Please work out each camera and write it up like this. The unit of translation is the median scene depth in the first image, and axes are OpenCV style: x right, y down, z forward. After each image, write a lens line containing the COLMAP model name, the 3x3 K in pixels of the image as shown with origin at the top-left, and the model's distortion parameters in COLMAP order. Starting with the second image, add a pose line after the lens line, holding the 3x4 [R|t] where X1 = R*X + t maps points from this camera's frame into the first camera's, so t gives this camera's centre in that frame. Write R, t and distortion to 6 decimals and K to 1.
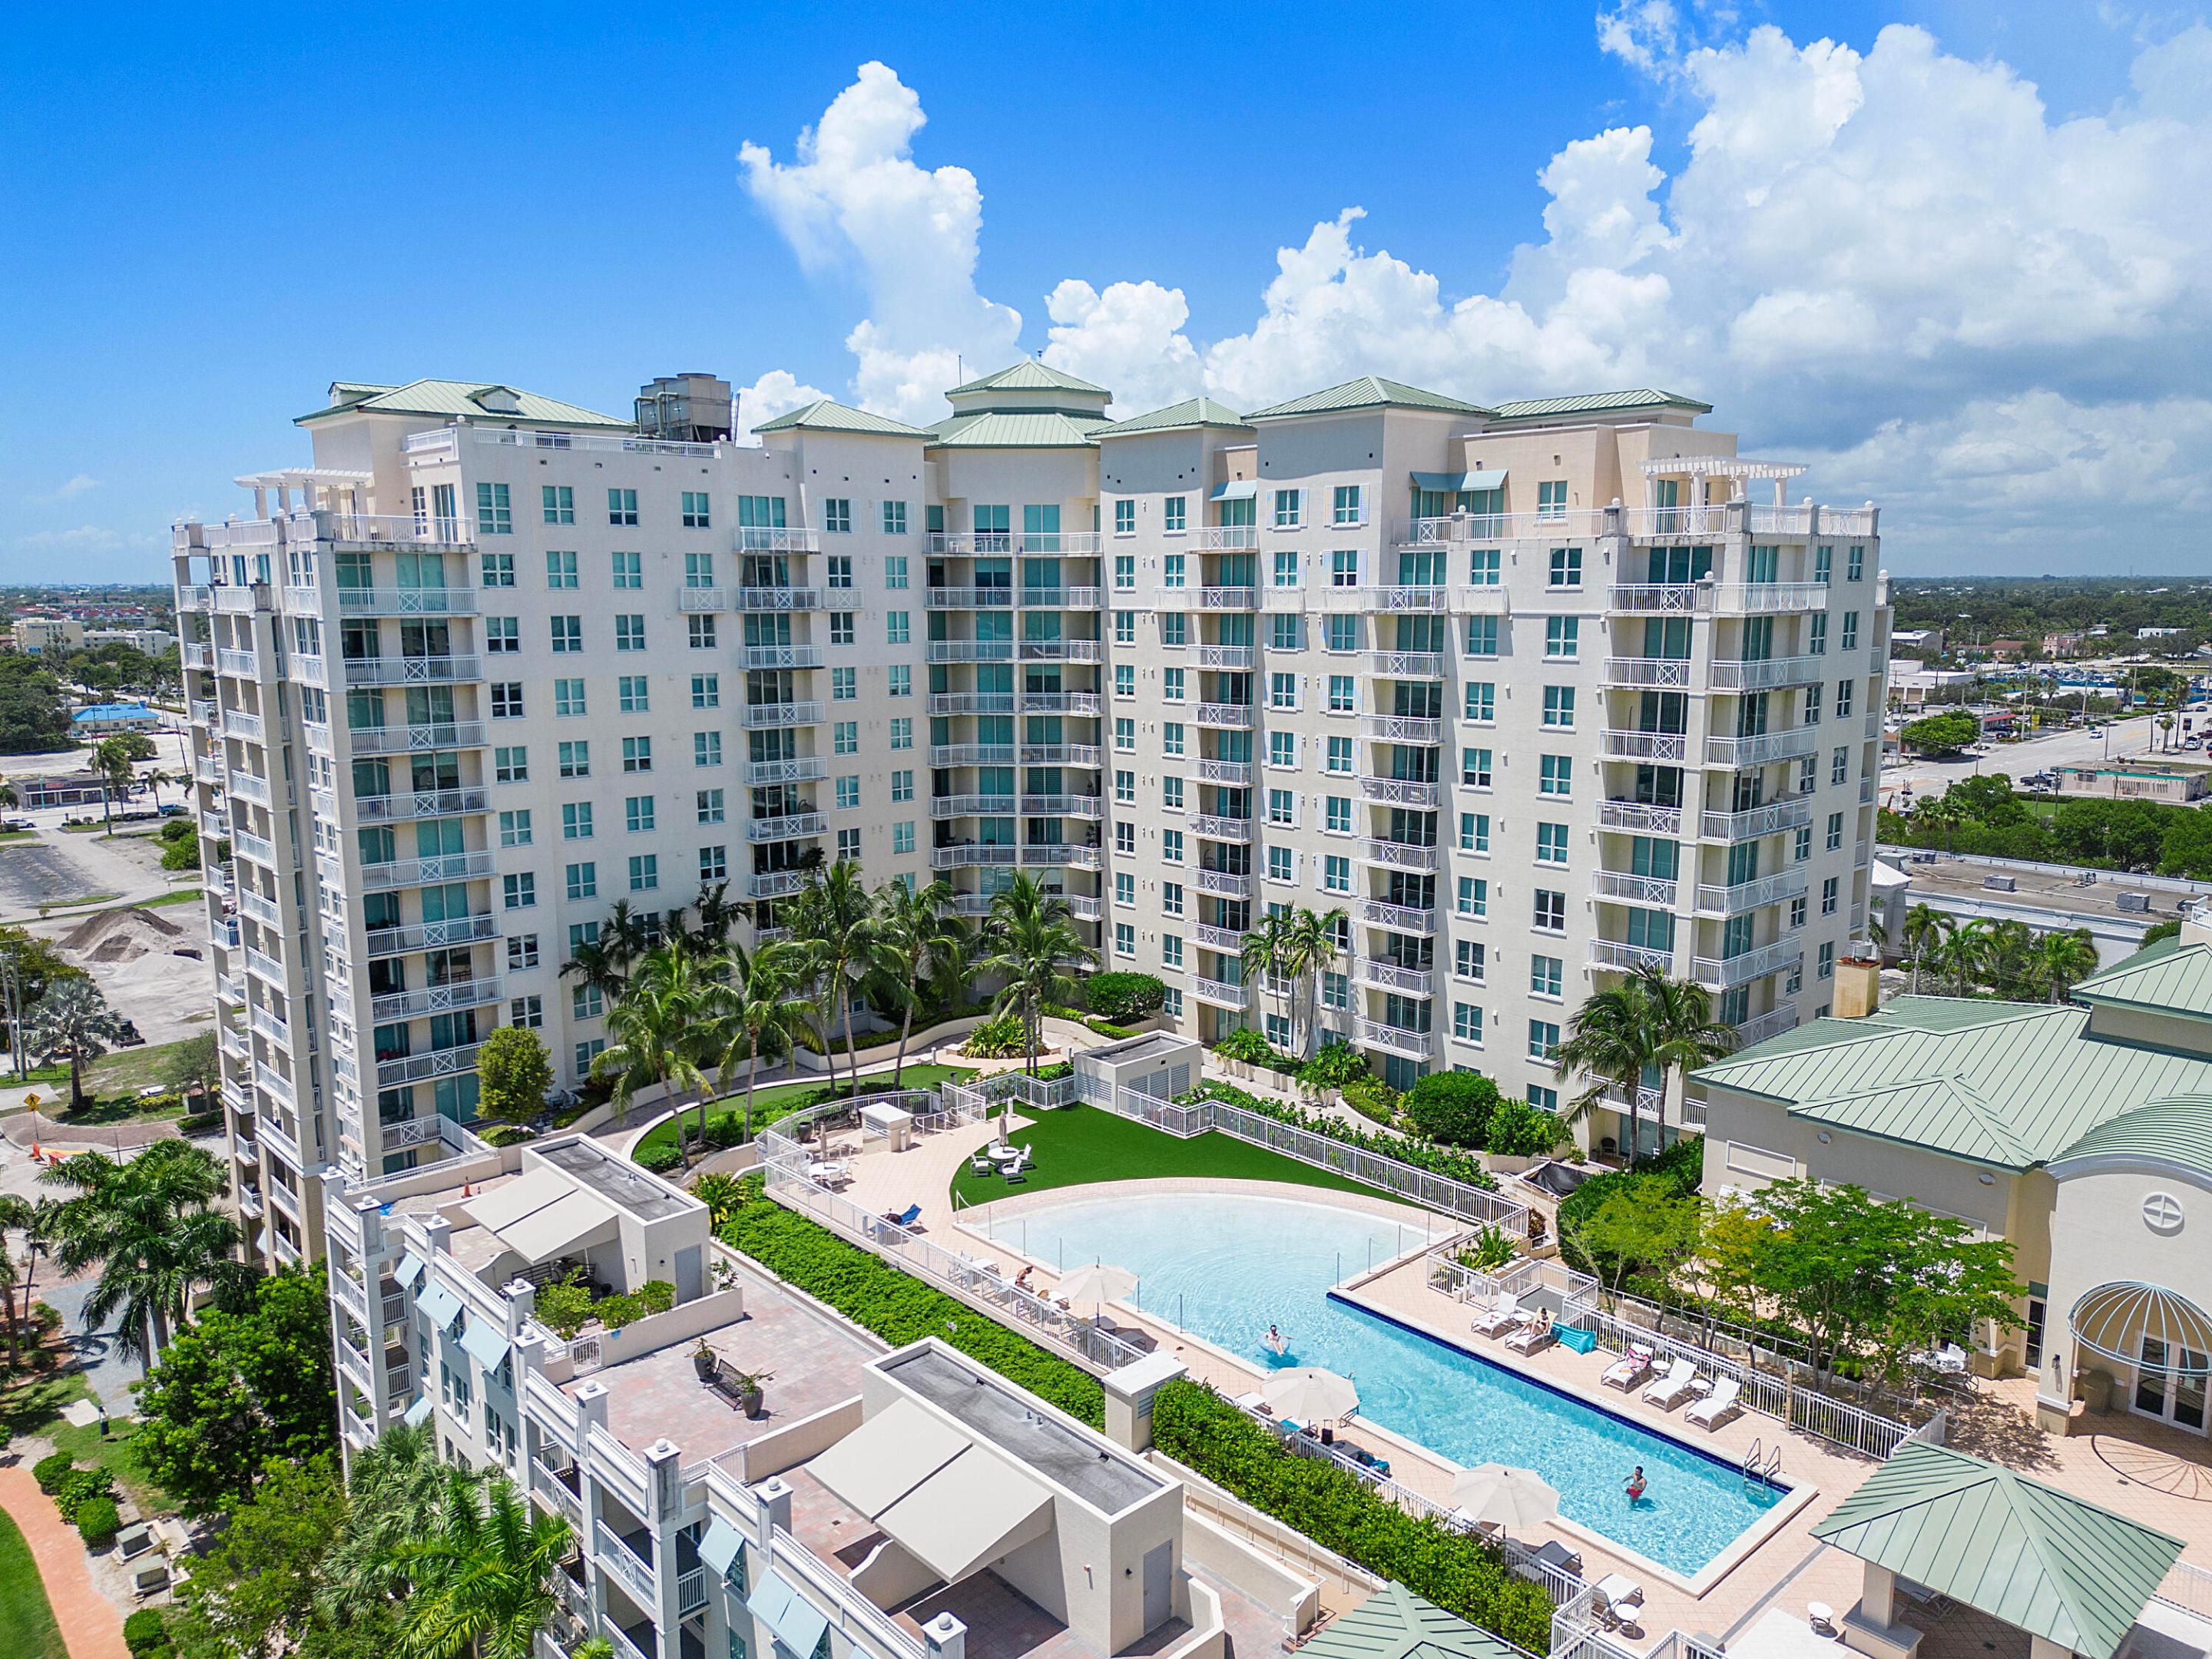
lens RADIAL K [[1575.1, 0, 1101.0], [0, 1575.1, 838.1], [0, 0, 1]] dist [0.066589, -0.064394]
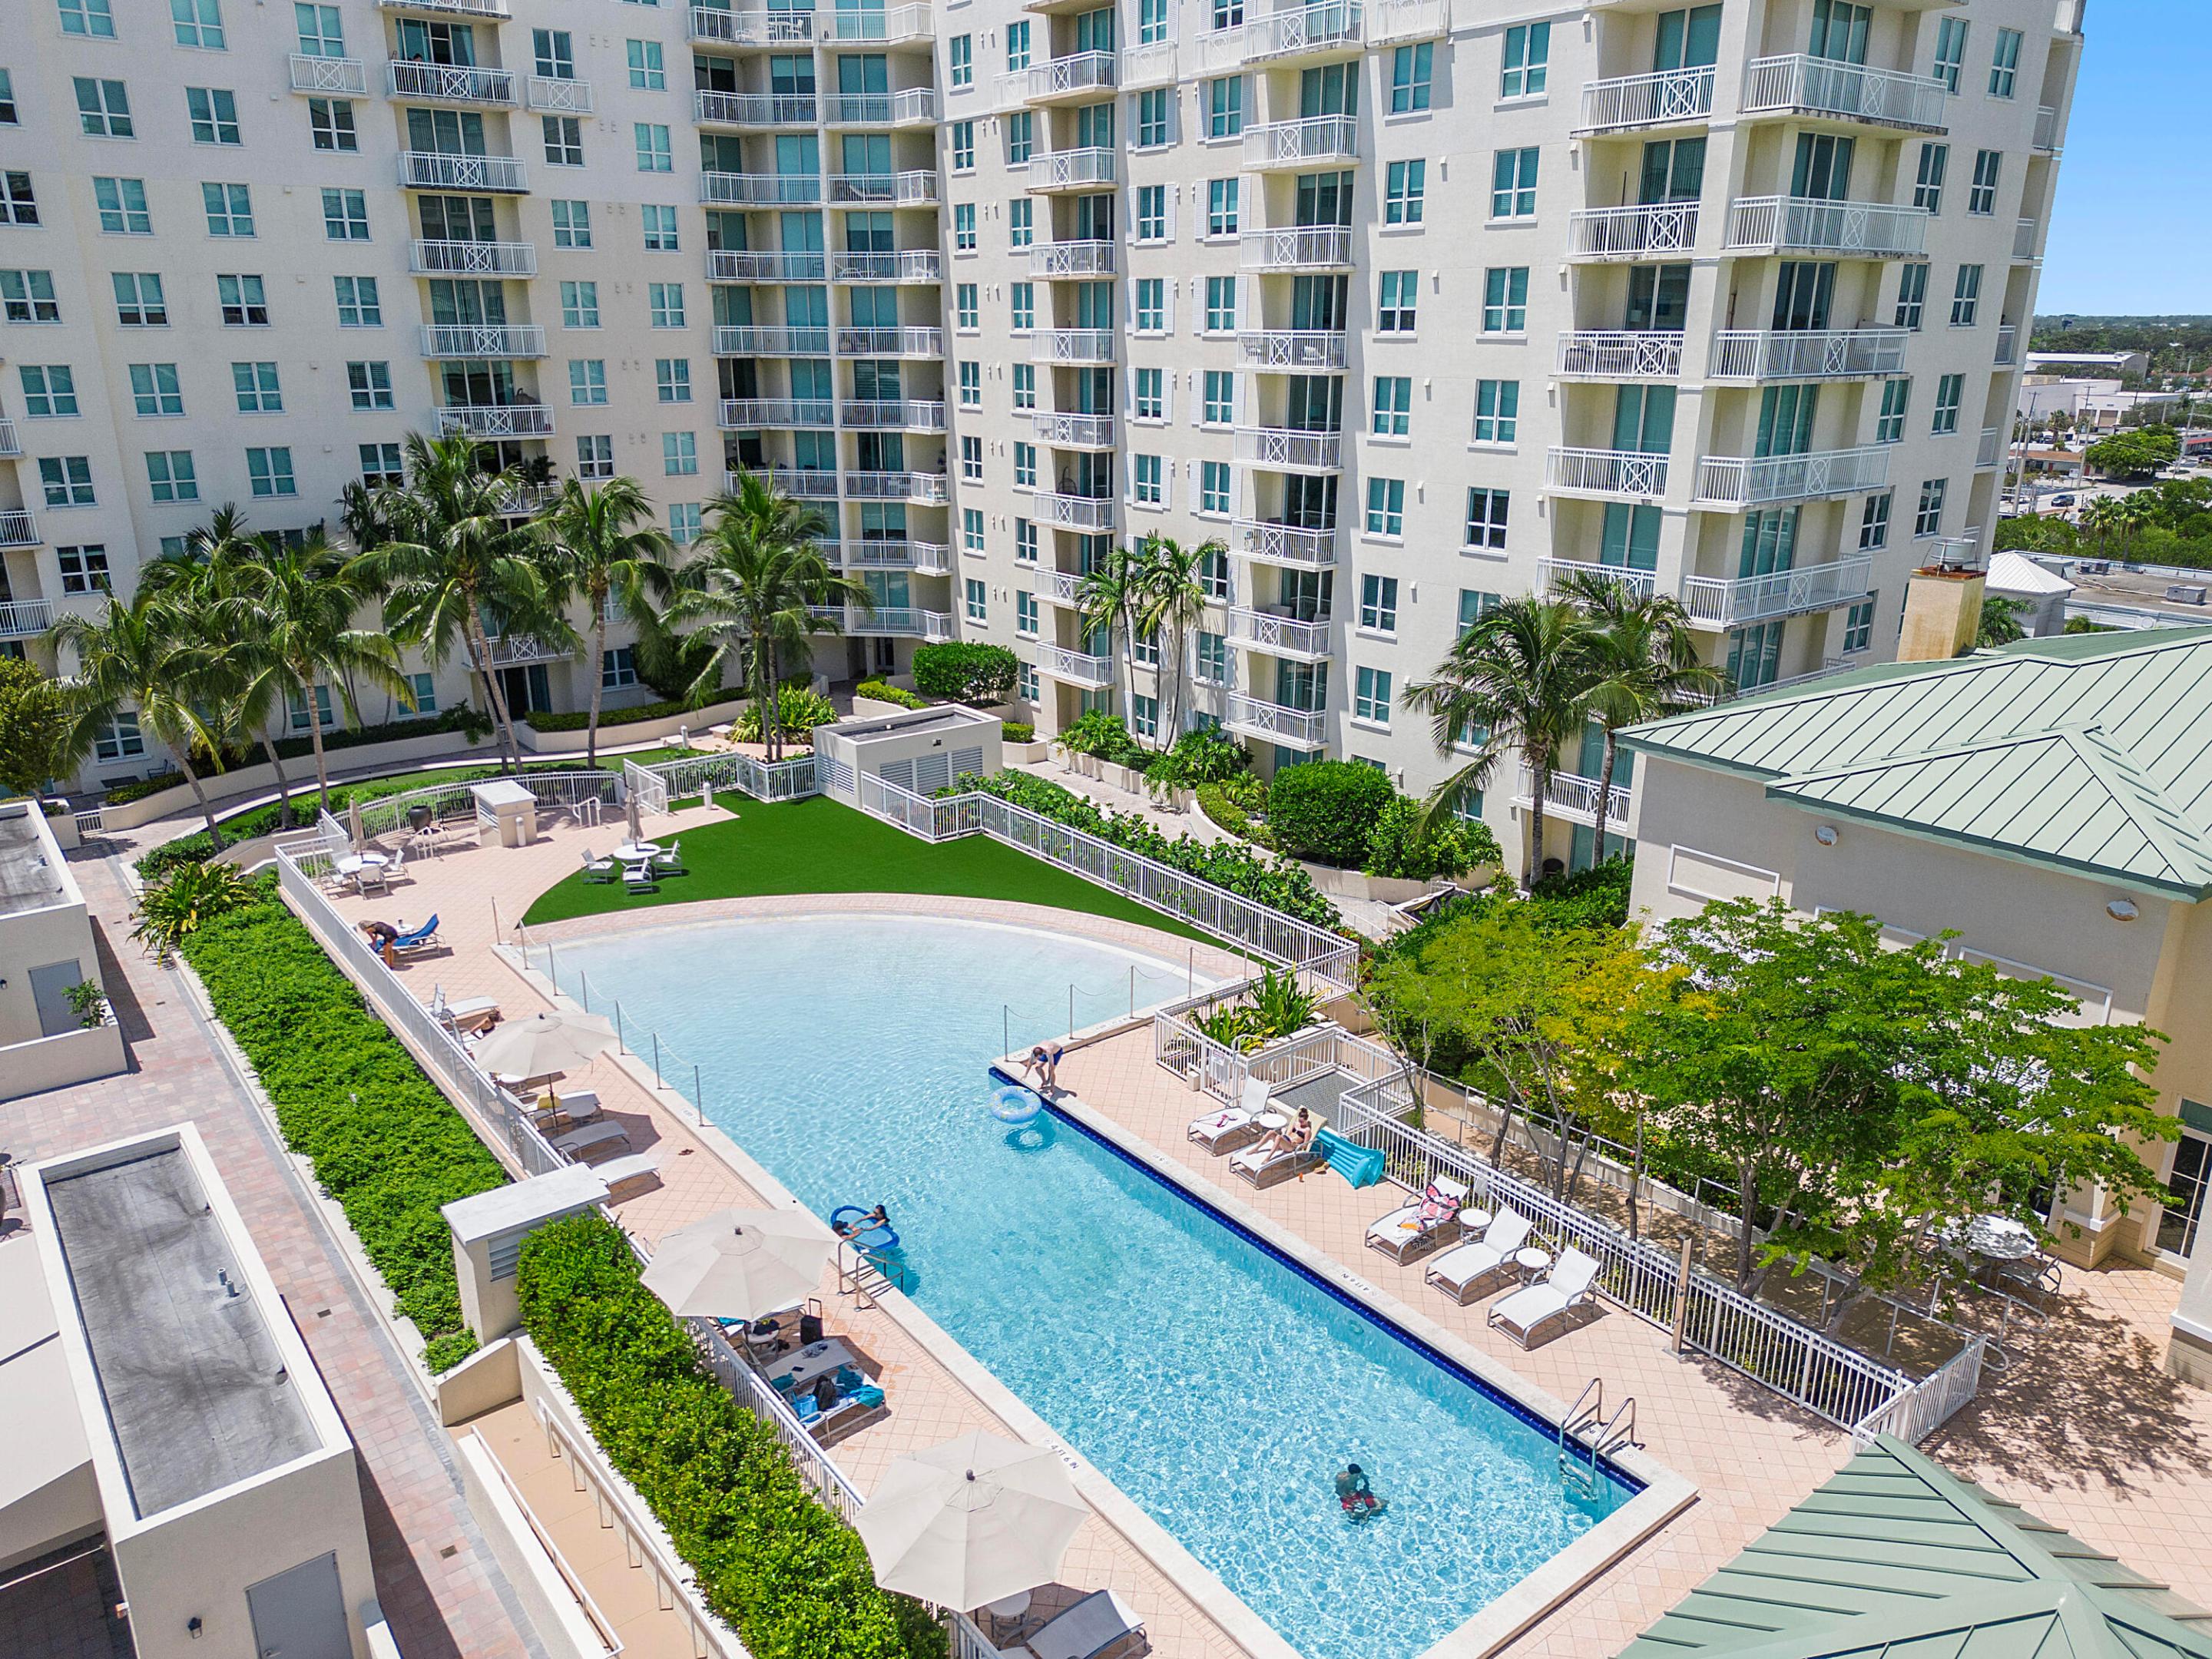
lens RADIAL K [[1575.1, 0, 1107.5], [0, 1575.1, 848.7], [0, 0, 1]] dist [0.066589, -0.064394]
pose [[0.997082, 0.029234, -0.070520, 0.161637], [-0.017594, 0.986903, 0.160352, 0.071933], [0.074284, -0.158644, 0.984537, 0.288645]]
